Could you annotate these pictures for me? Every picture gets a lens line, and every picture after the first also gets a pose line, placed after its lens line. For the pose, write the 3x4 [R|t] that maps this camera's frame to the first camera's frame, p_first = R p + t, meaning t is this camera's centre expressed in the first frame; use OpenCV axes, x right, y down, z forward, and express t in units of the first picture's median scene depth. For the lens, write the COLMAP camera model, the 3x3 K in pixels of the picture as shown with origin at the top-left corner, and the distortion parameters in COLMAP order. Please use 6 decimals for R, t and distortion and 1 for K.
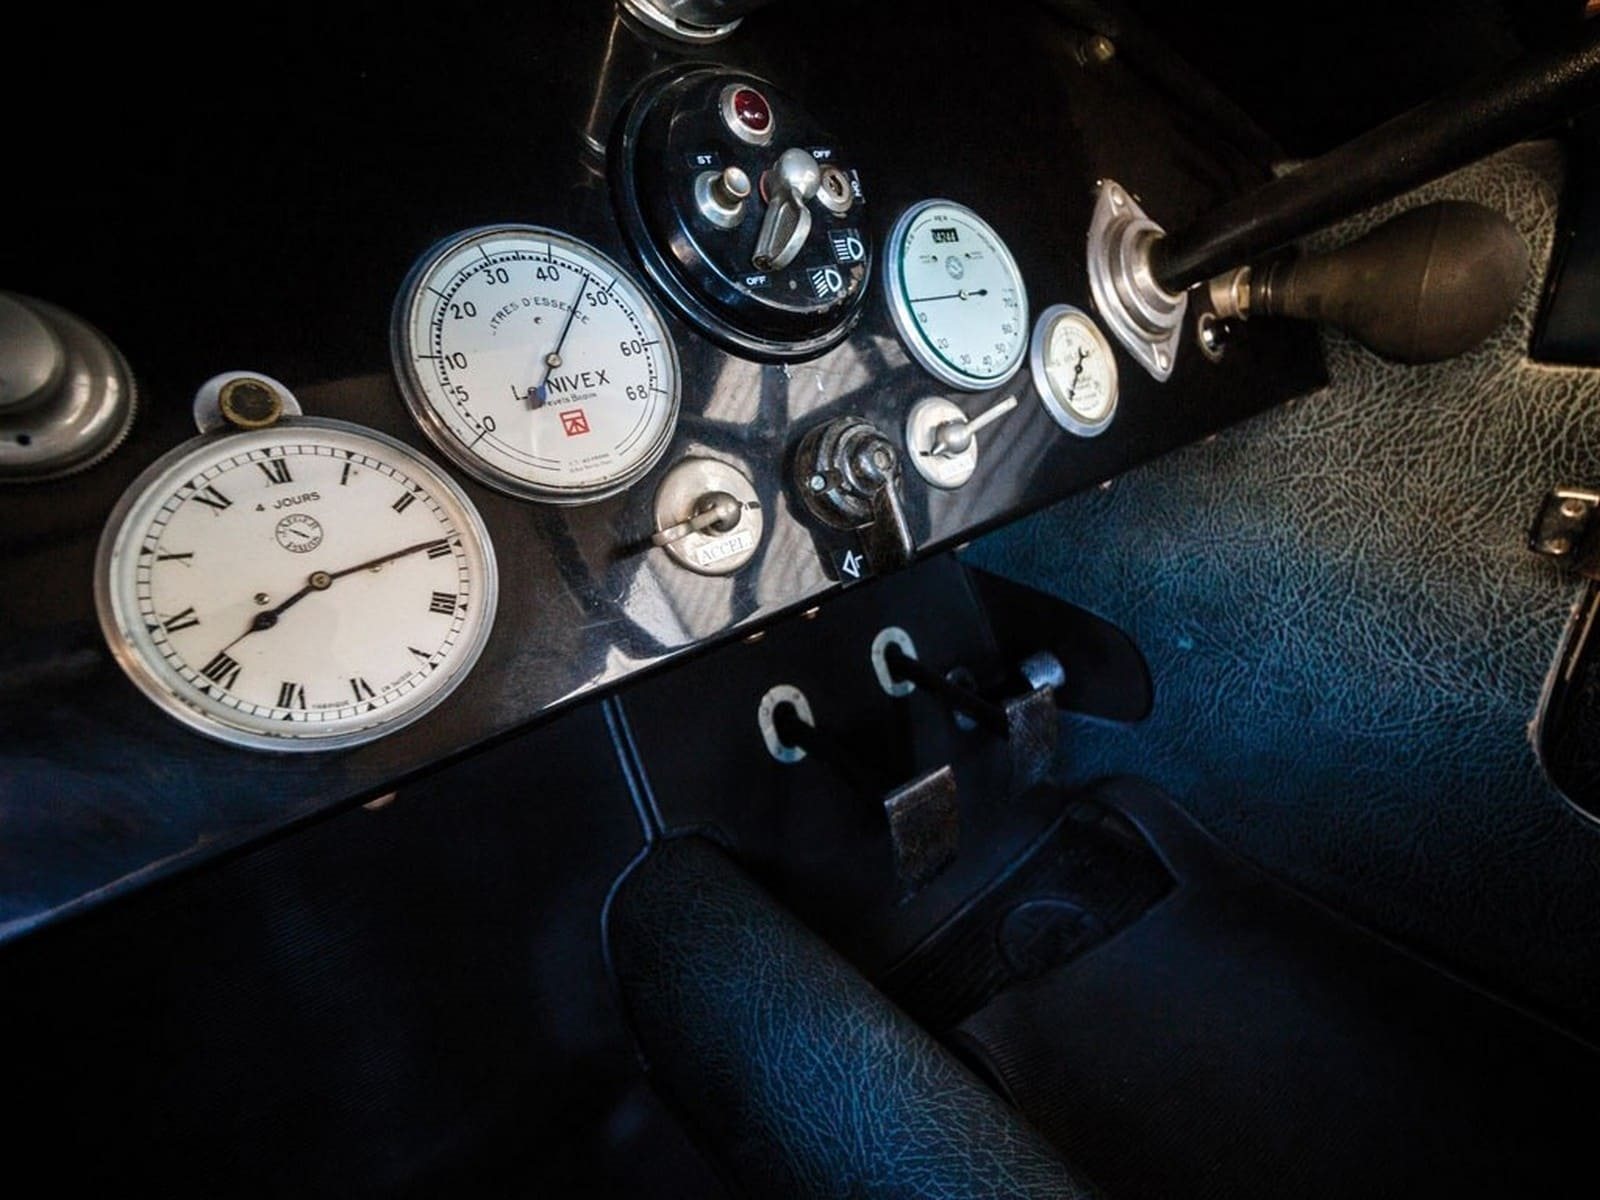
lens RADIAL K [[763.3, 0, 795.0], [0, 763.3, 614.7], [0, 0, 1]] dist [0.004211, 0.000169]
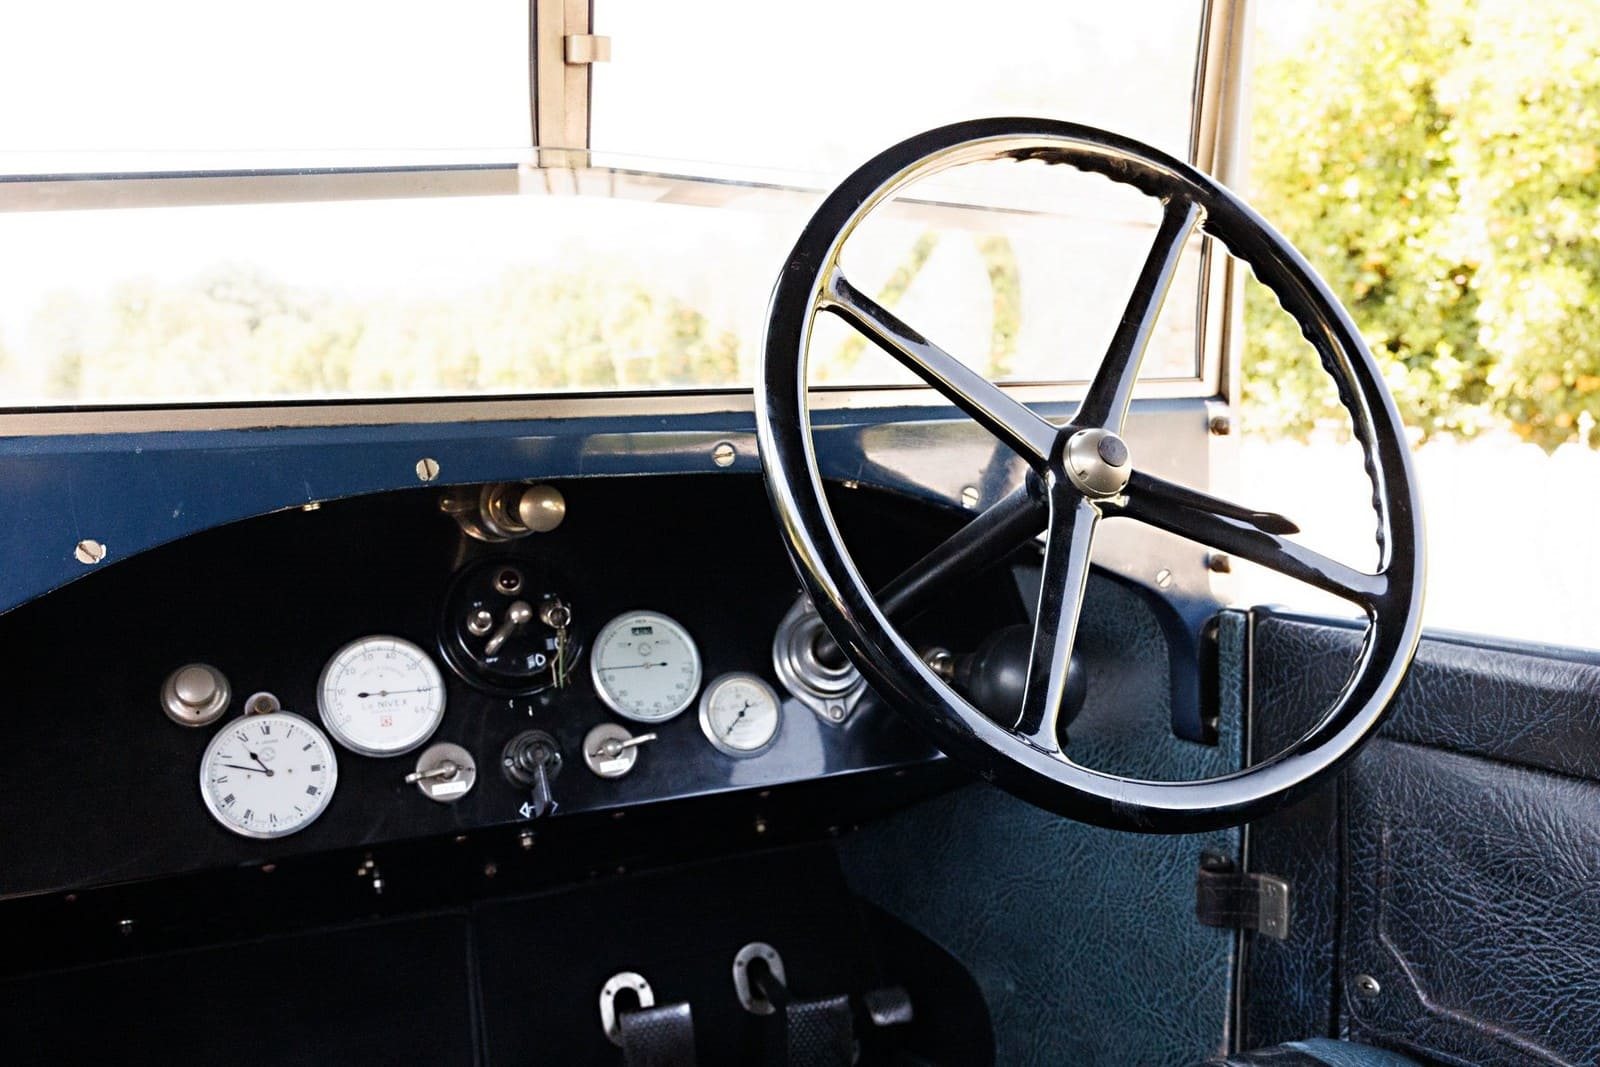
lens RADIAL K [[1983.4, 0, 801.5], [0, 1983.4, 537.6], [0, 0, 1]] dist [-0.012531, 0.000000]
pose [[0.934075, 0.053175, -0.353096, 2.019950], [-0.167644, 0.938399, -0.302164, 0.557673], [0.315278, 0.341438, 0.885449, -2.768632]]
